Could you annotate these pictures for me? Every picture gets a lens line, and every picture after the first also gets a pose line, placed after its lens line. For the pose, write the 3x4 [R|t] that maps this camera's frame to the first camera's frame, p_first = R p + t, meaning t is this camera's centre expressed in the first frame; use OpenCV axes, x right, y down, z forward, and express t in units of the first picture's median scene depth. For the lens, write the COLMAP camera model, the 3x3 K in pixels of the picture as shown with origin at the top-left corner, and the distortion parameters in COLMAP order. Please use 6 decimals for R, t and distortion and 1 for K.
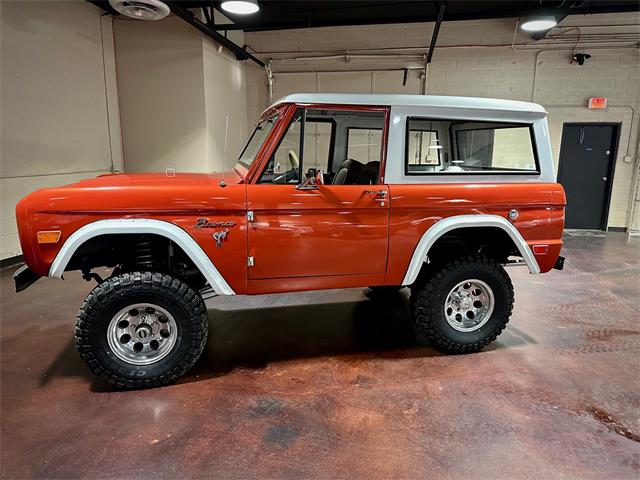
lens RADIAL K [[452.2, 0, 317.5], [0, 452.2, 243.2], [0, 0, 1]] dist [0.052692, -0.061414]
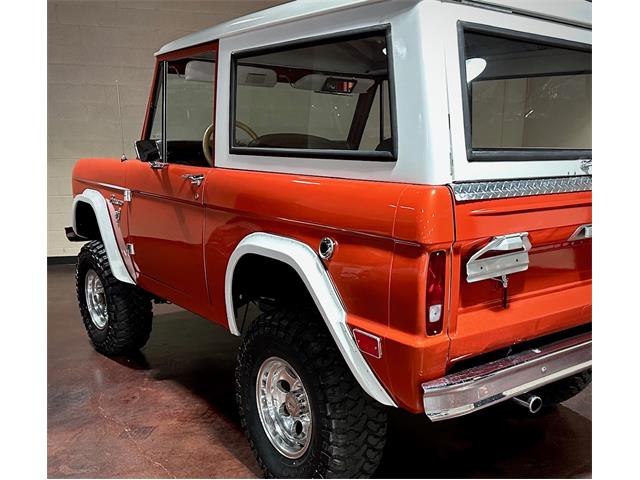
lens RADIAL K [[616.5, 0, 357.0], [0, 616.5, 309.5], [0, 0, 1]] dist [0.047232, 0.000000]
pose [[0.429855, 0.226824, -0.873943, 0.995301], [-0.187386, 0.969267, 0.159397, -0.106581], [0.883239, 0.095247, 0.459148, 0.752411]]
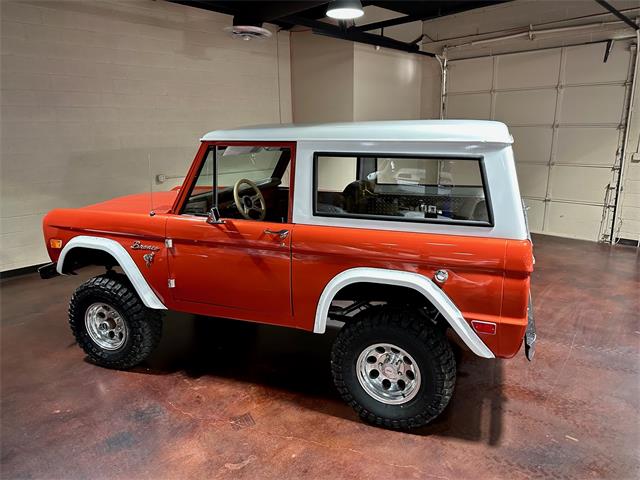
lens RADIAL K [[452.2, 0, 323.0], [0, 452.2, 241.0], [0, 0, 1]] dist [0.052692, -0.061414]
pose [[0.822610, 0.117286, -0.556378, 0.686434], [-0.091618, 0.993050, 0.073880, -0.160055], [0.561177, -0.009801, 0.827638, 0.249730]]
